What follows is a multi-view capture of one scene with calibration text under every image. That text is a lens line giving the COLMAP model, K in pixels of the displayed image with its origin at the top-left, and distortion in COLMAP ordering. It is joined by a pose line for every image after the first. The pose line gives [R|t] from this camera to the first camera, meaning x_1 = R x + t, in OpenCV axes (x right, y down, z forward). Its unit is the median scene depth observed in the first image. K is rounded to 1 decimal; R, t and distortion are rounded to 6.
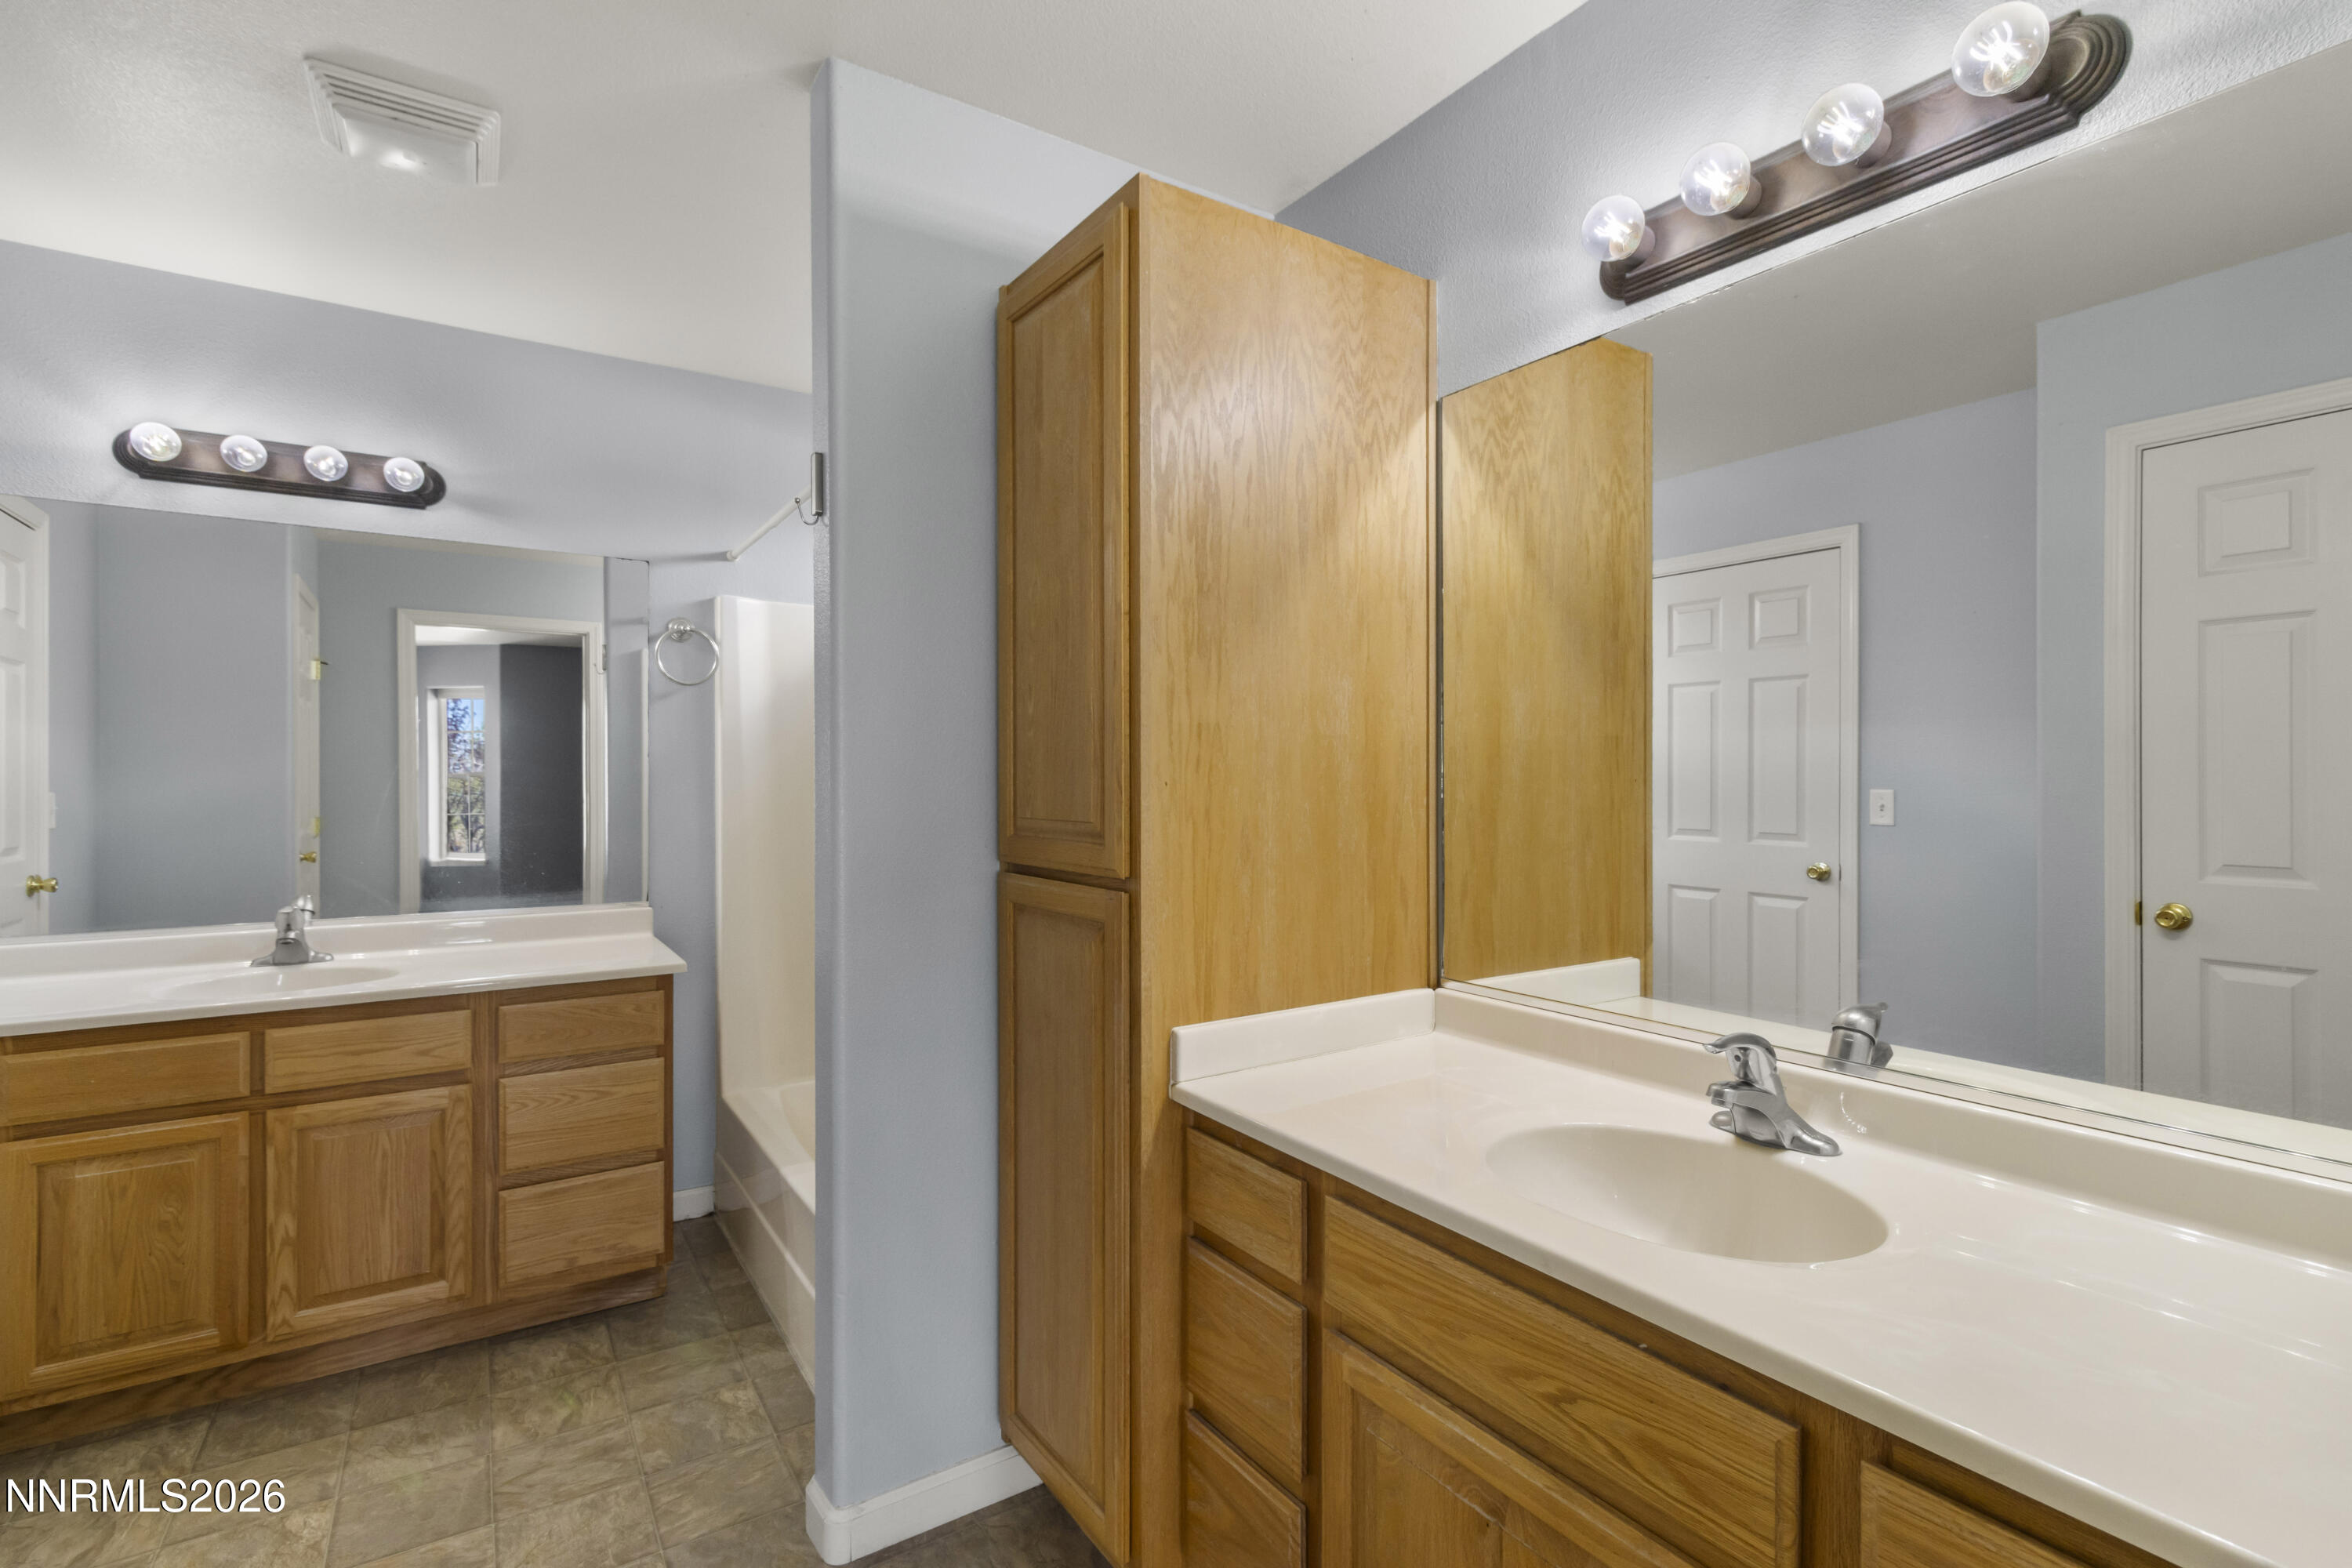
lens RADIAL K [[1093.6, 0, 1183.5], [0, 1093.6, 774.8], [0, 0, 1]] dist [0.007558, -0.000092]
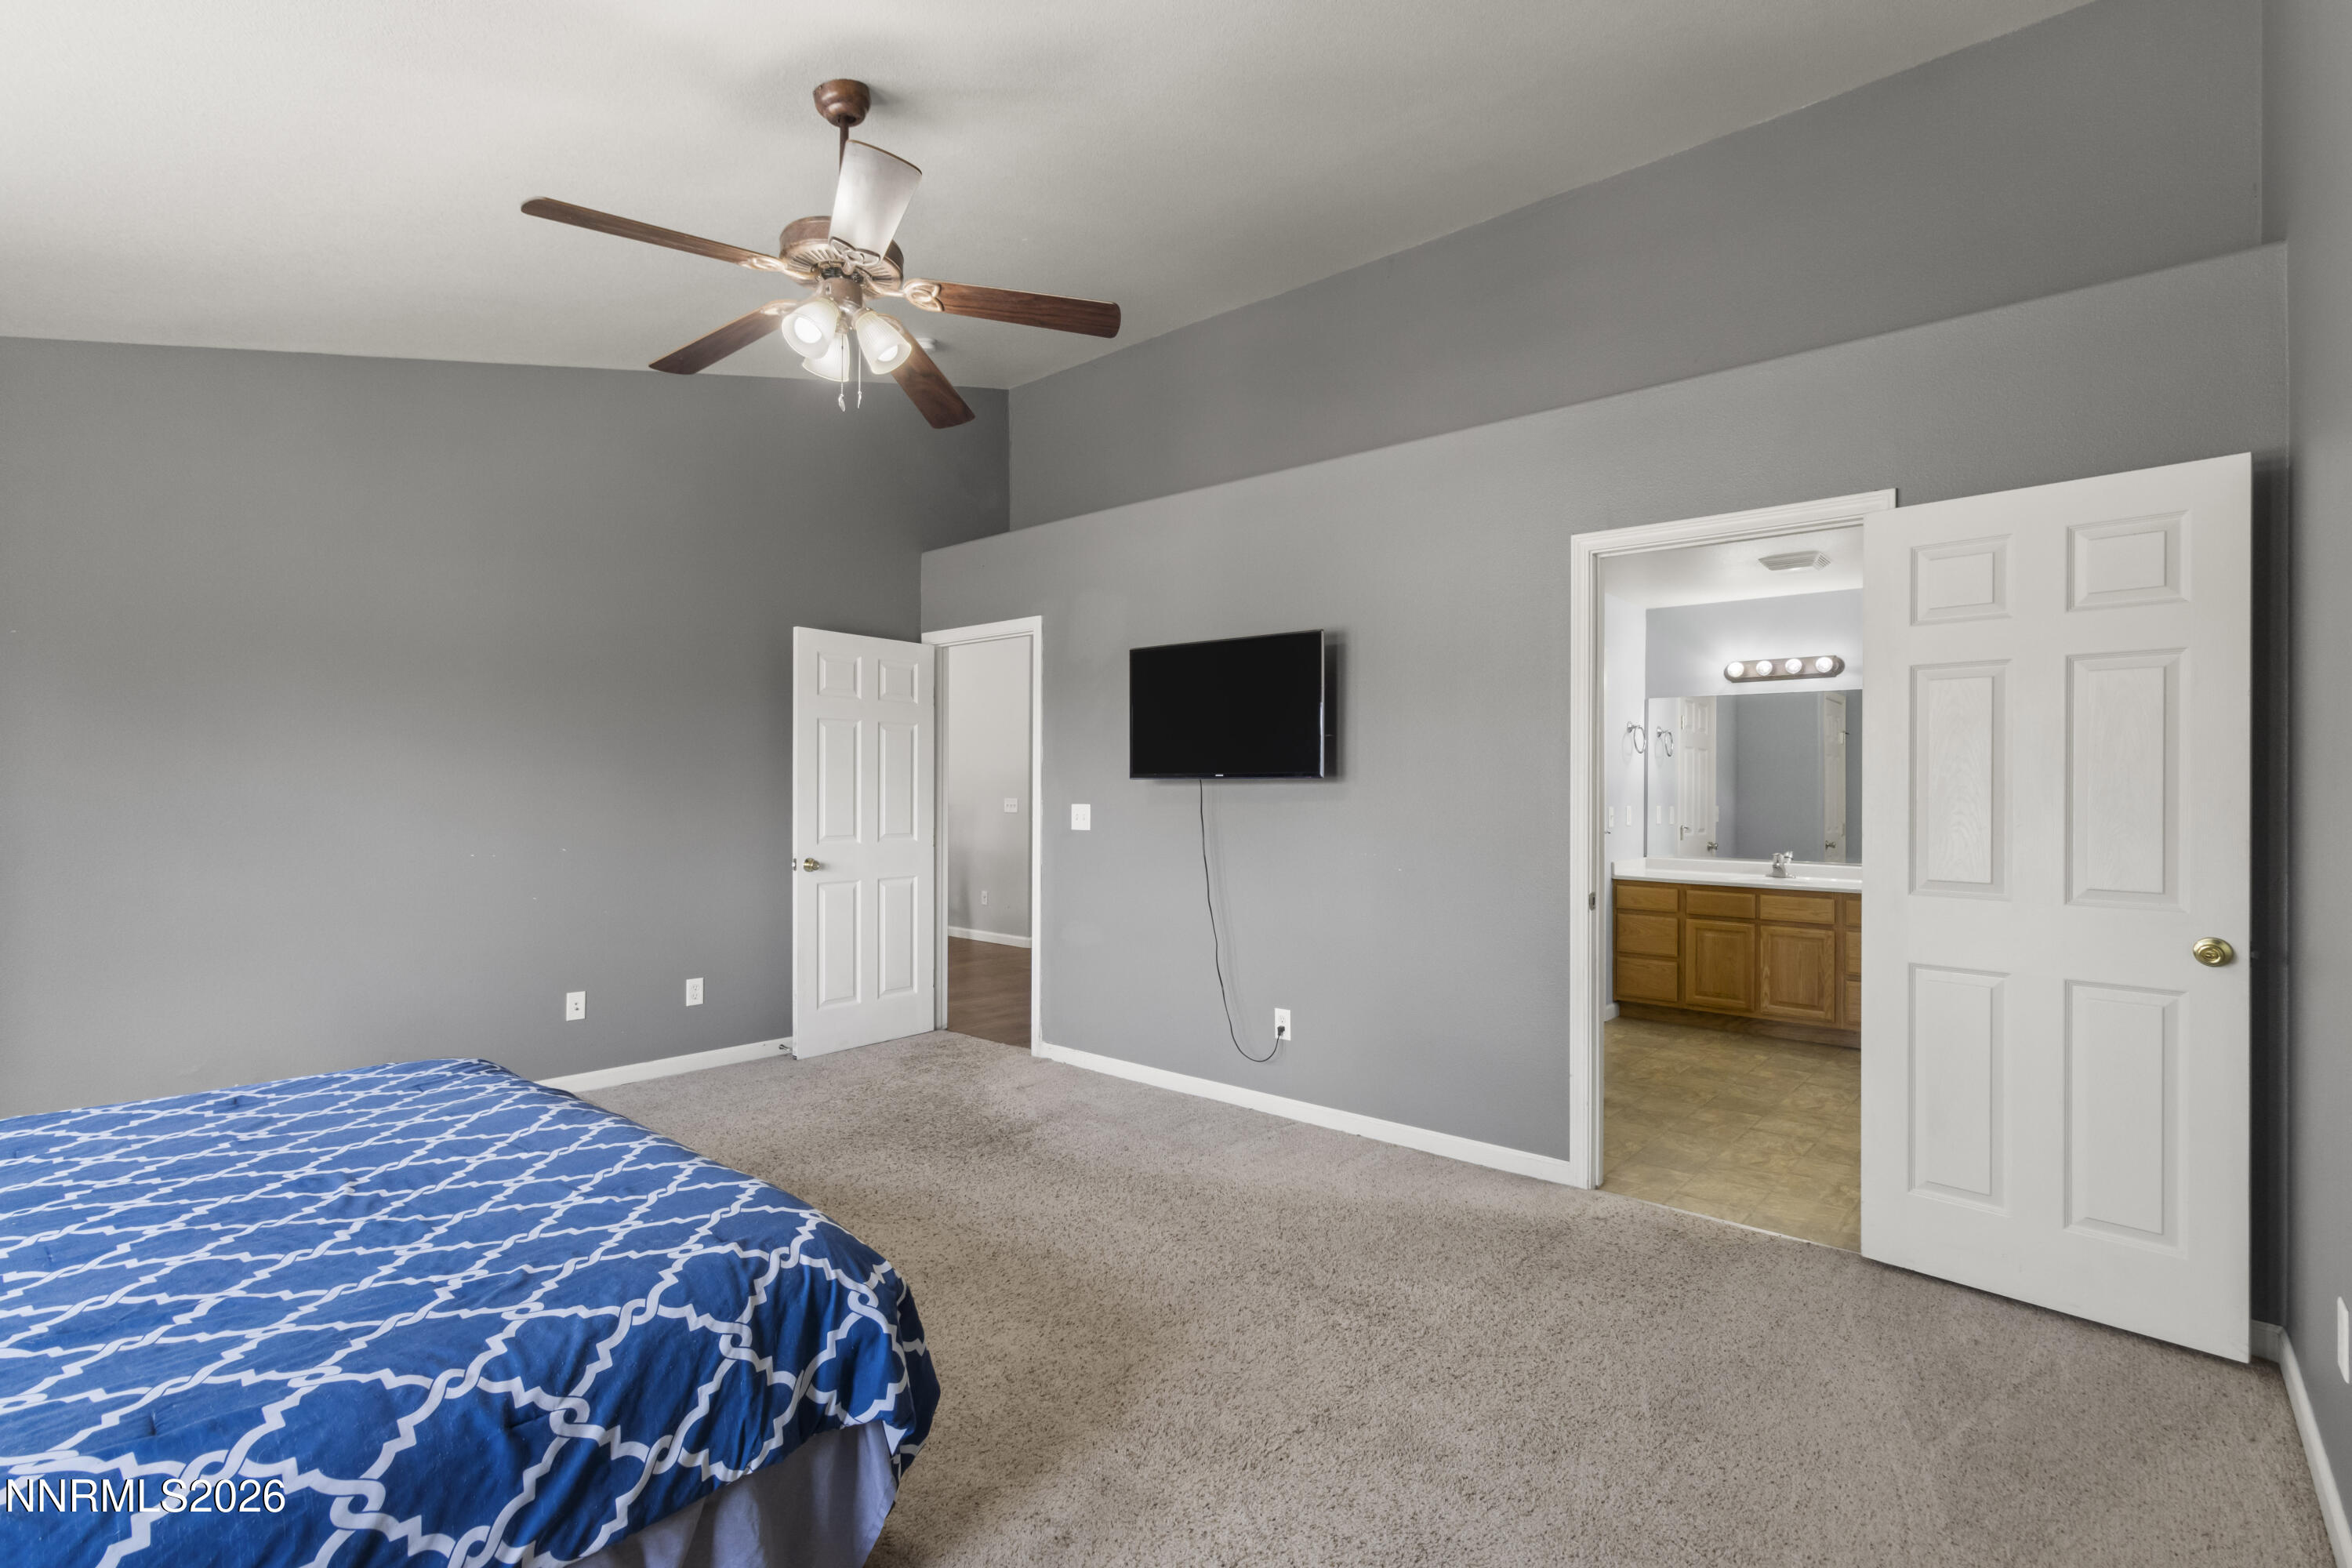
lens RADIAL K [[1093.6, 0, 1188.6], [0, 1093.6, 791.7], [0, 0, 1]] dist [0.007558, -0.000092]
pose [[0.284239, 0.002466, -0.958750, 1.214816], [-0.007021, 0.999975, 0.000491, -0.007952], [0.958728, 0.006592, 0.284249, -0.999353]]
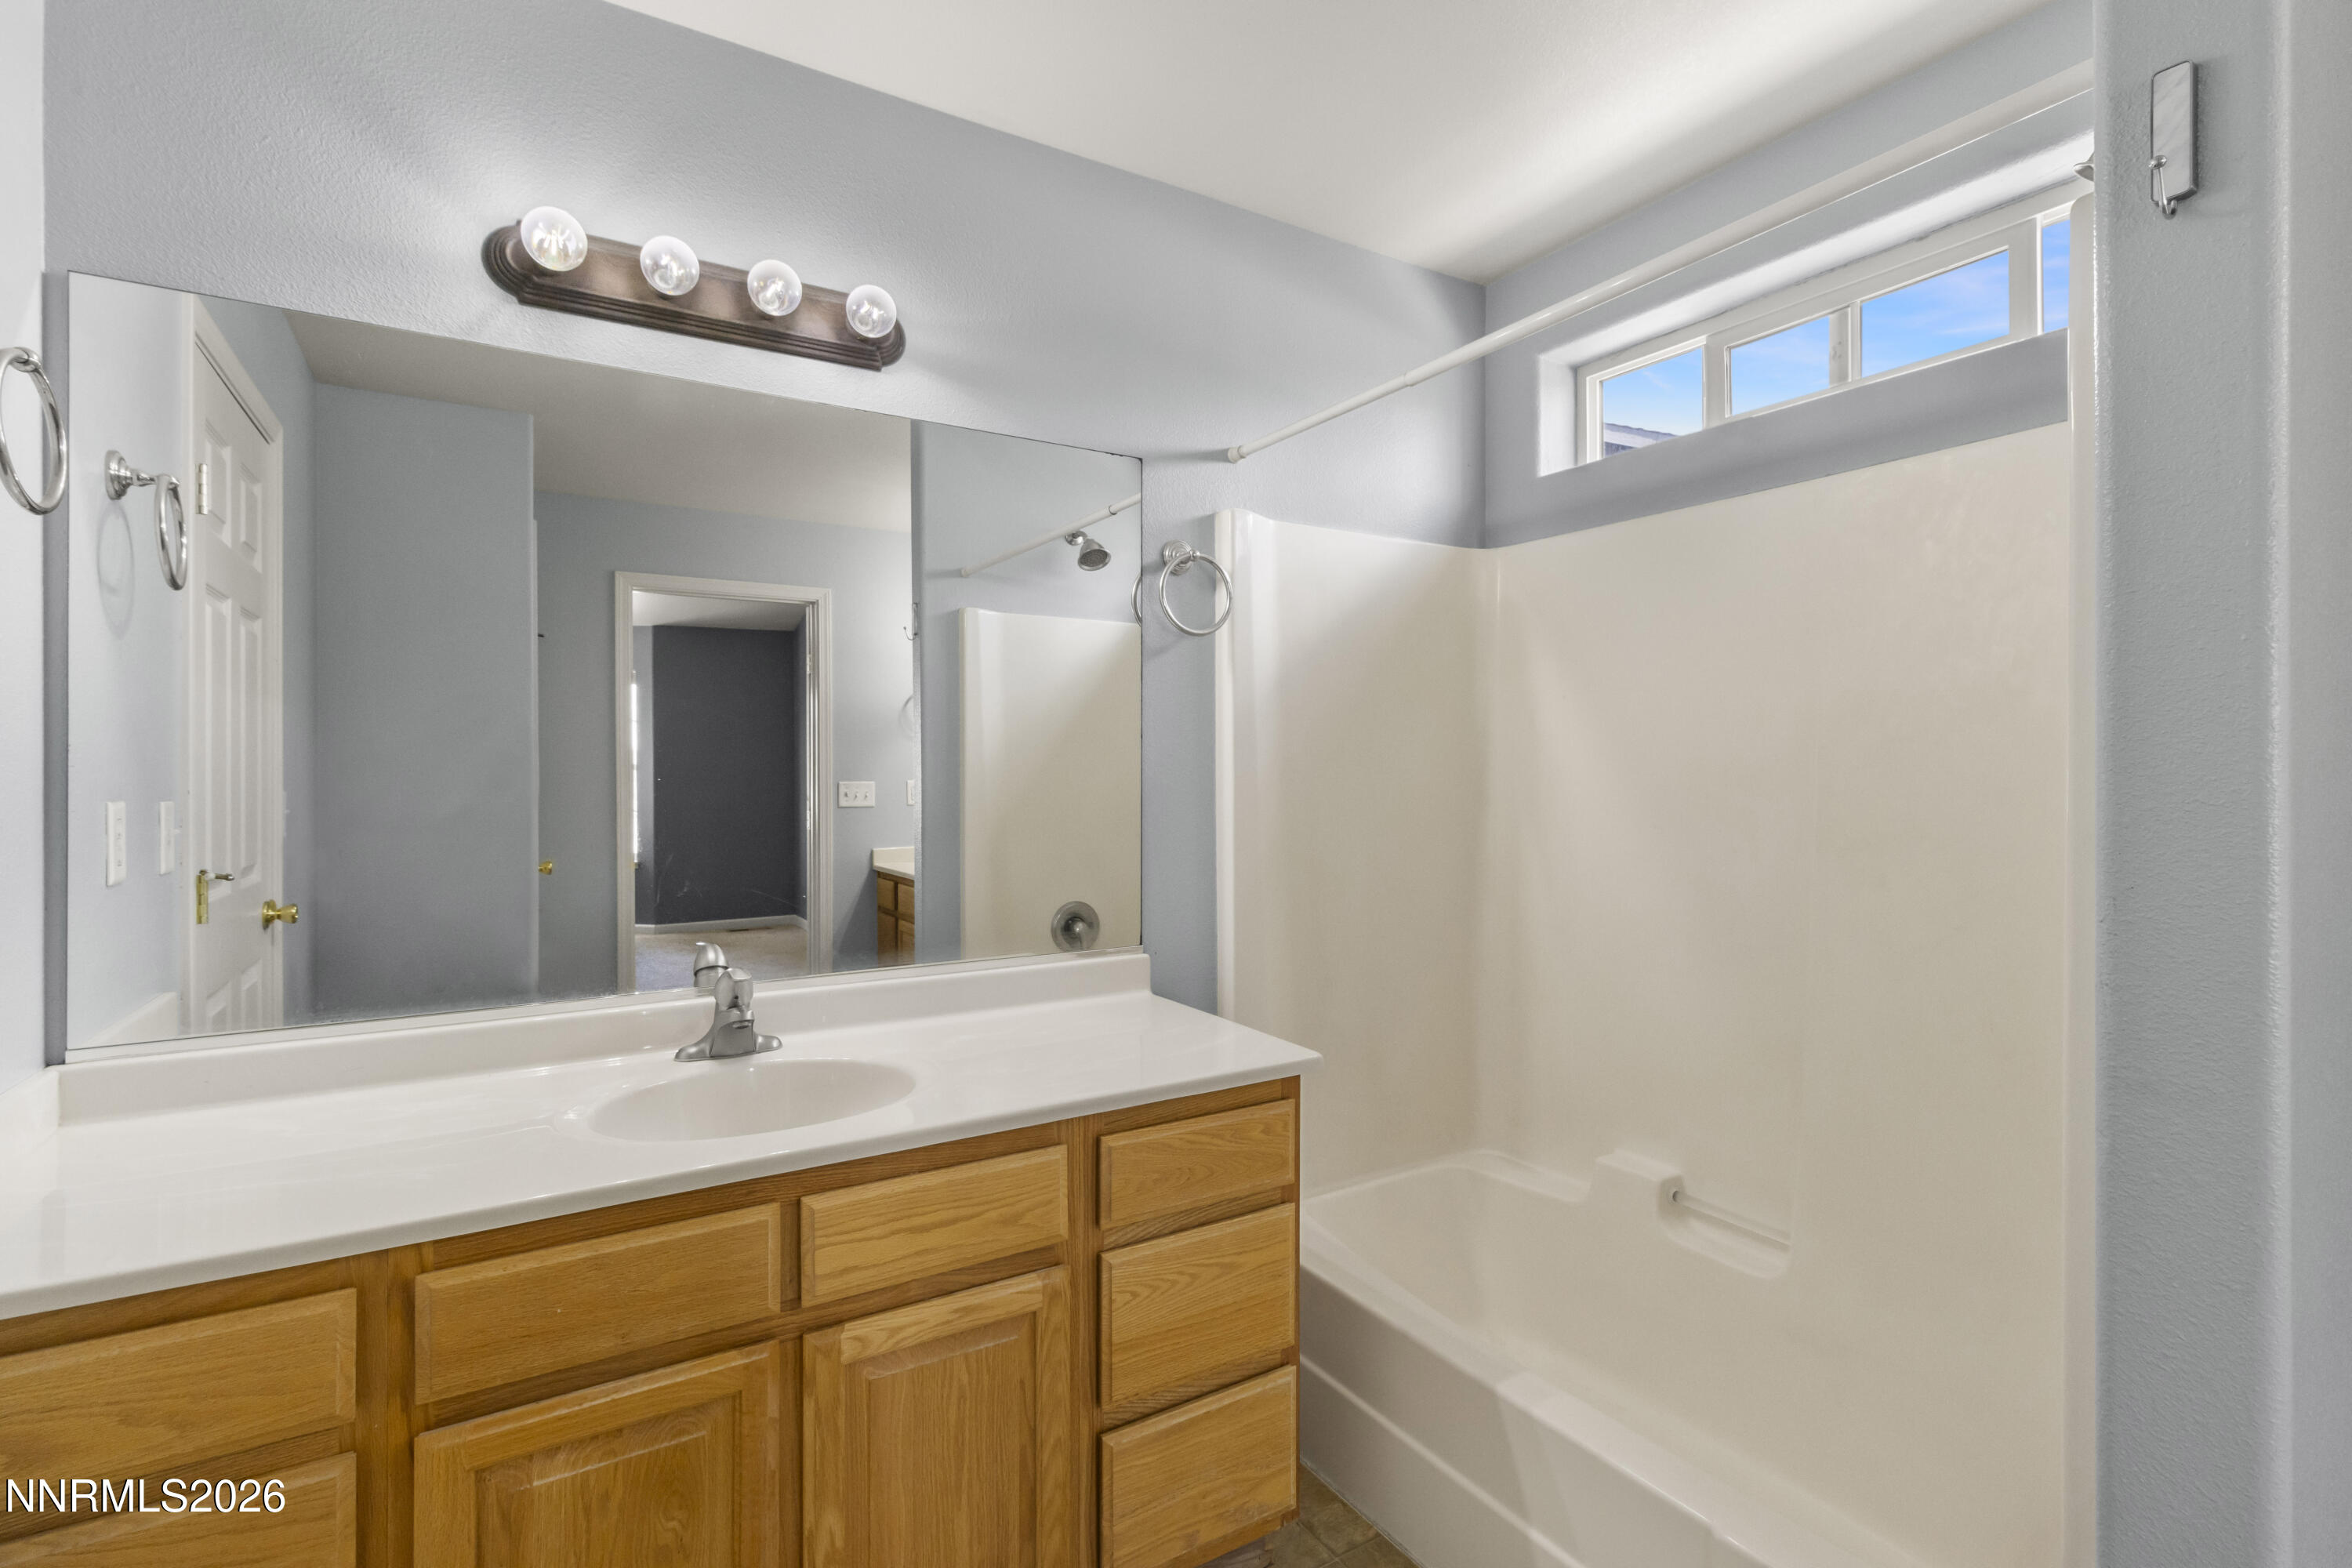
lens RADIAL K [[1093.6, 0, 1189.6], [0, 1093.6, 765.9], [0, 0, 1]] dist [0.007558, -0.000092]
pose [[0.999415, -0.003404, -0.034016, -0.565021], [0.003370, 0.999994, -0.001061, 0.002845], [0.034020, 0.000945, 0.999421, 0.393803]]
